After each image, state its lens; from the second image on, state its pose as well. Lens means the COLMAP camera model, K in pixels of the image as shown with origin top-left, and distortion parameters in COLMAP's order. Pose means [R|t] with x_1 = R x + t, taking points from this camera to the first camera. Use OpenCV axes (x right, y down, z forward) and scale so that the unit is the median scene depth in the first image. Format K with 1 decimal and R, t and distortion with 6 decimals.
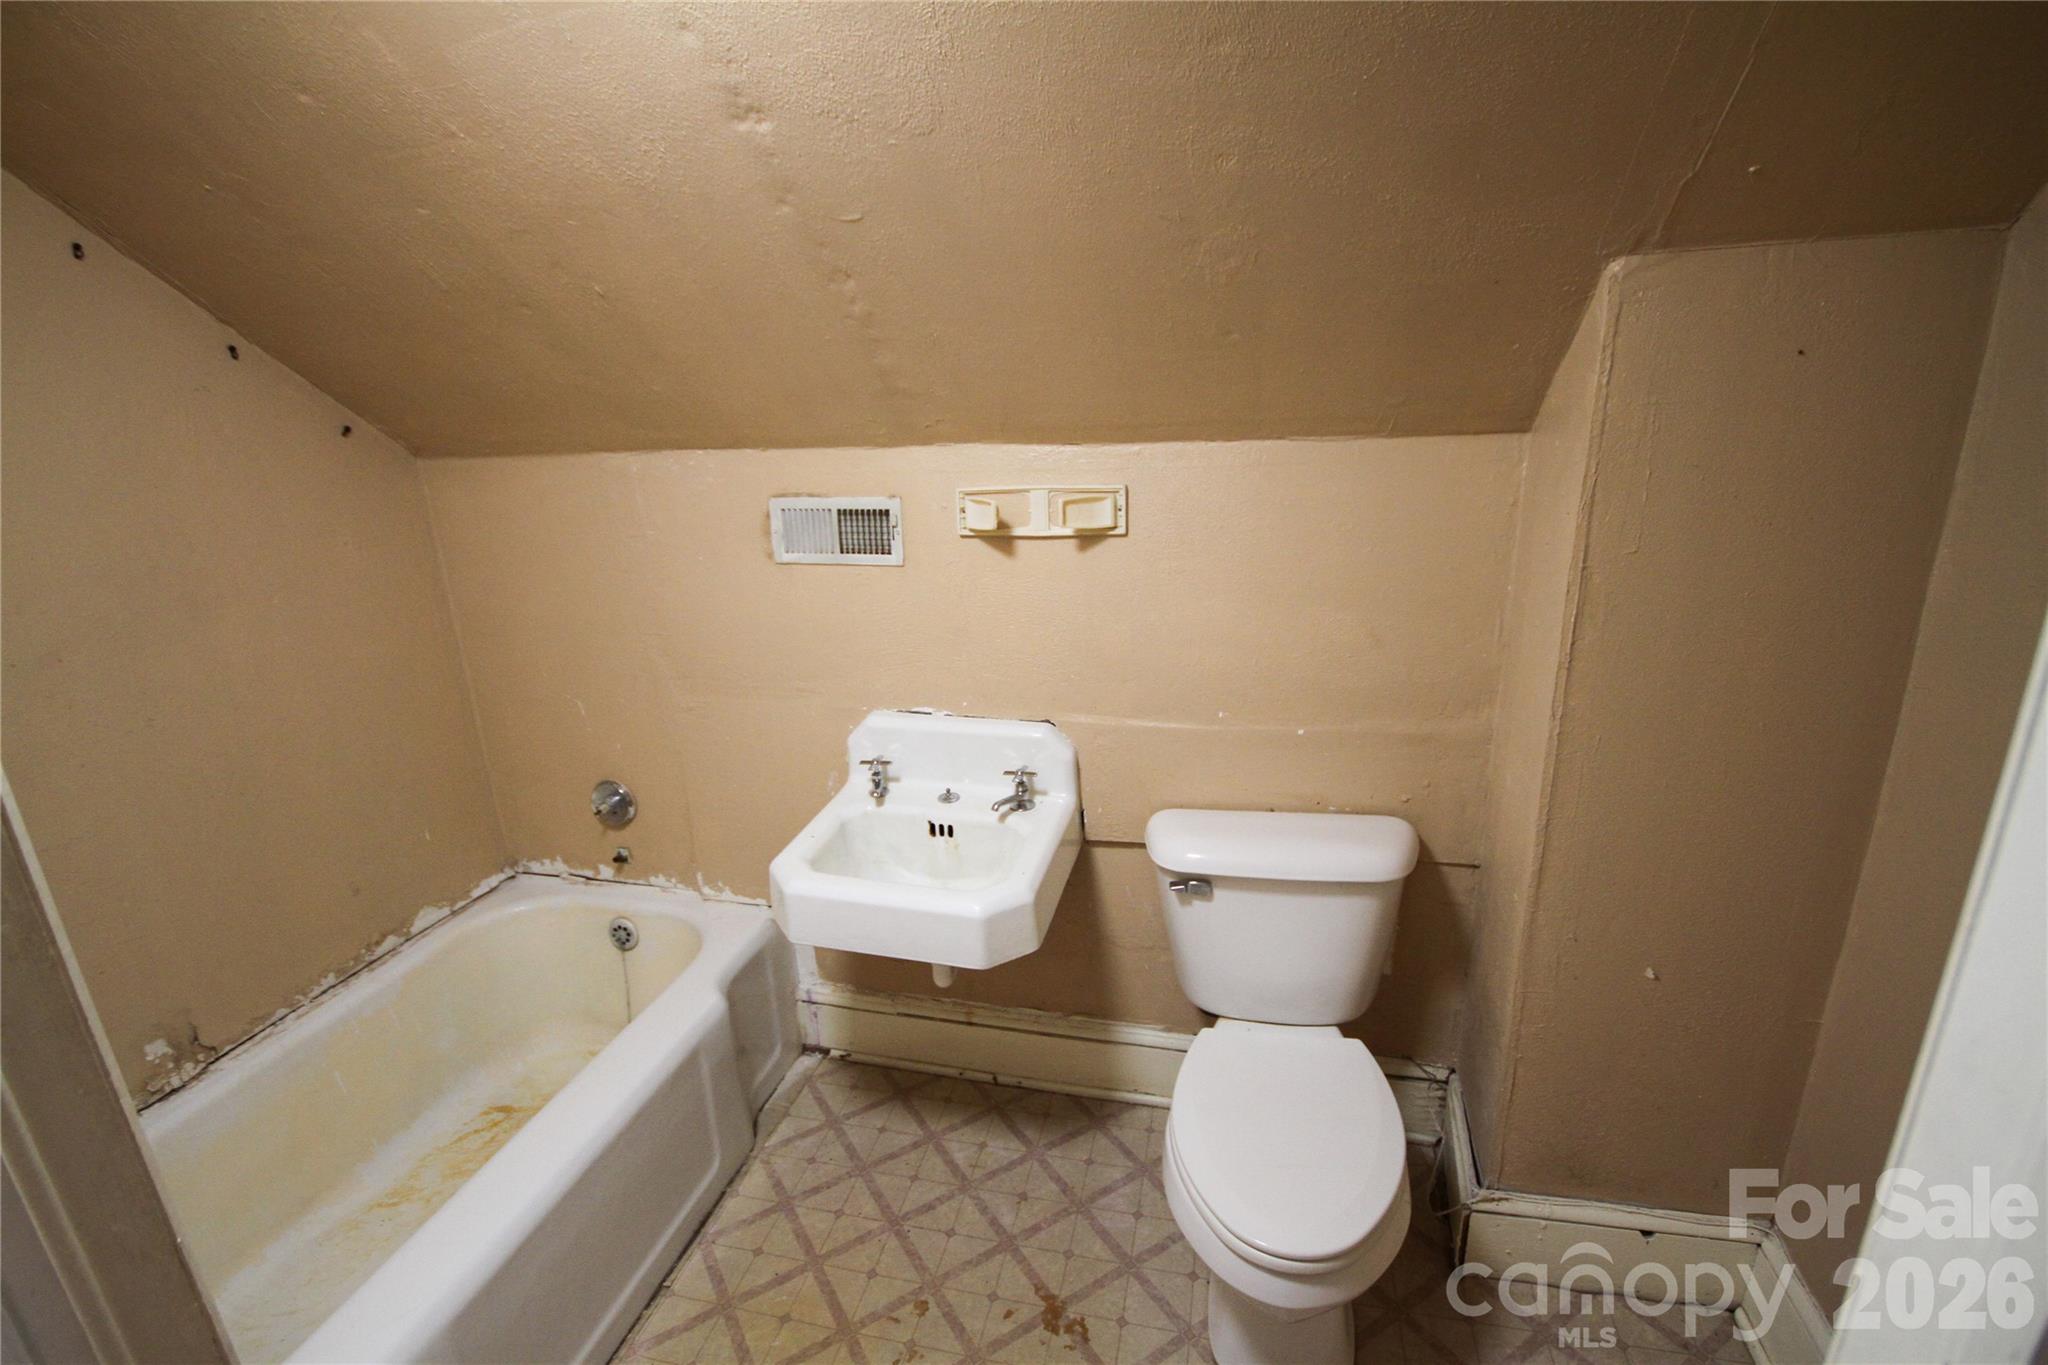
lens RADIAL K [[945.5, 0, 1028.7], [0, 945.5, 682.9], [0, 0, 1]] dist [0.003117, -0.007704]
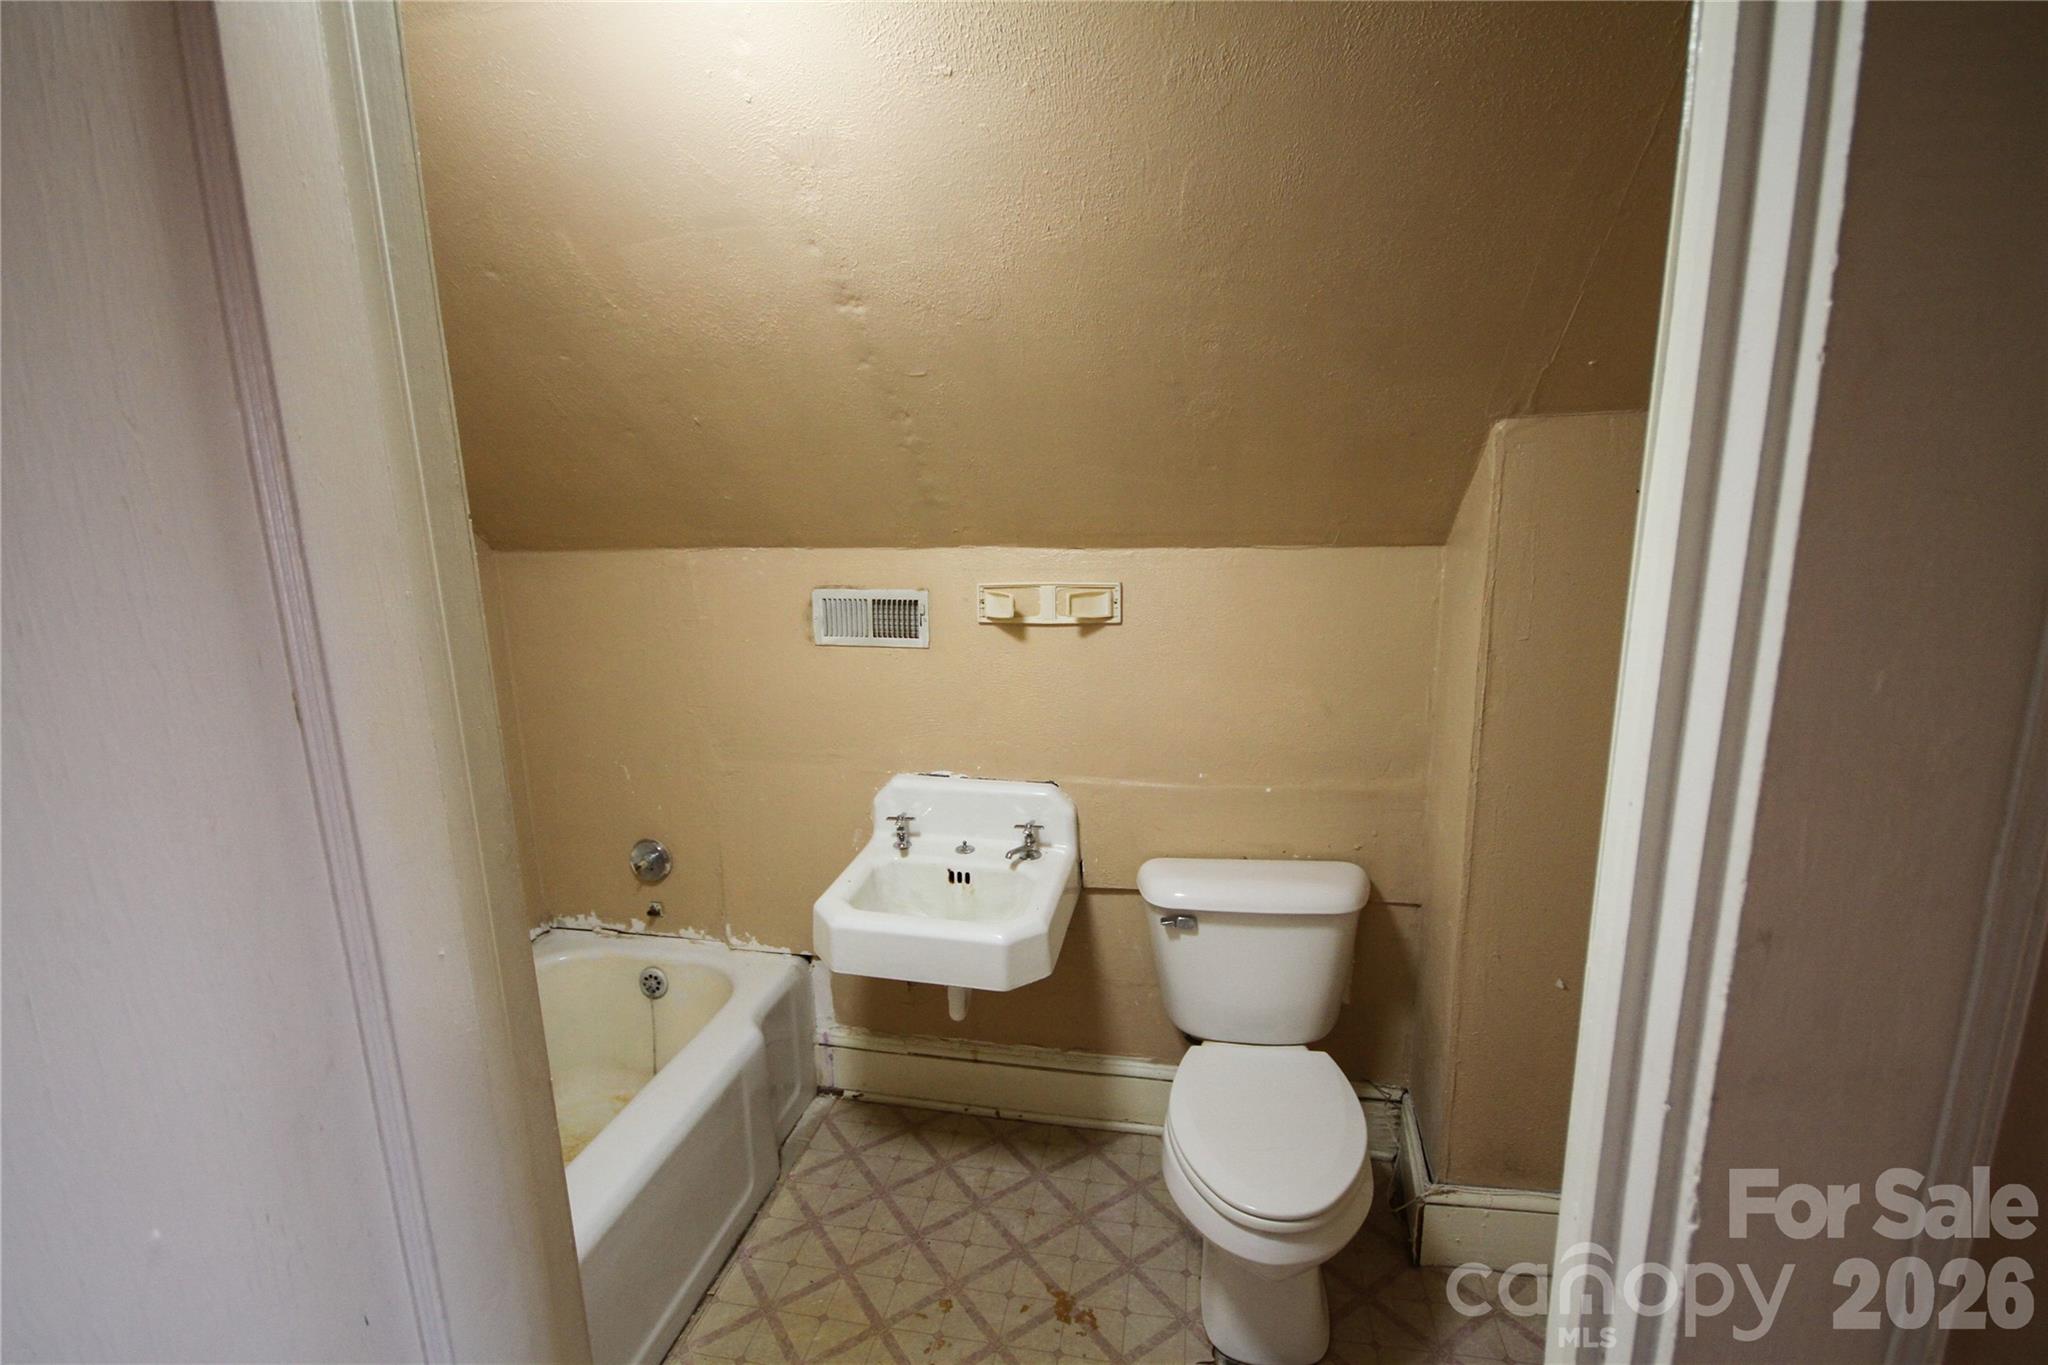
lens RADIAL K [[945.5, 0, 1024.6], [0, 945.5, 679.8], [0, 0, 1]] dist [0.003117, -0.007704]
pose [[0.998915, 0.008294, 0.045821, -0.073037], [-0.003618, 0.994860, -0.101199, 0.036144], [-0.046424, 0.100924, 0.993810, -0.176400]]
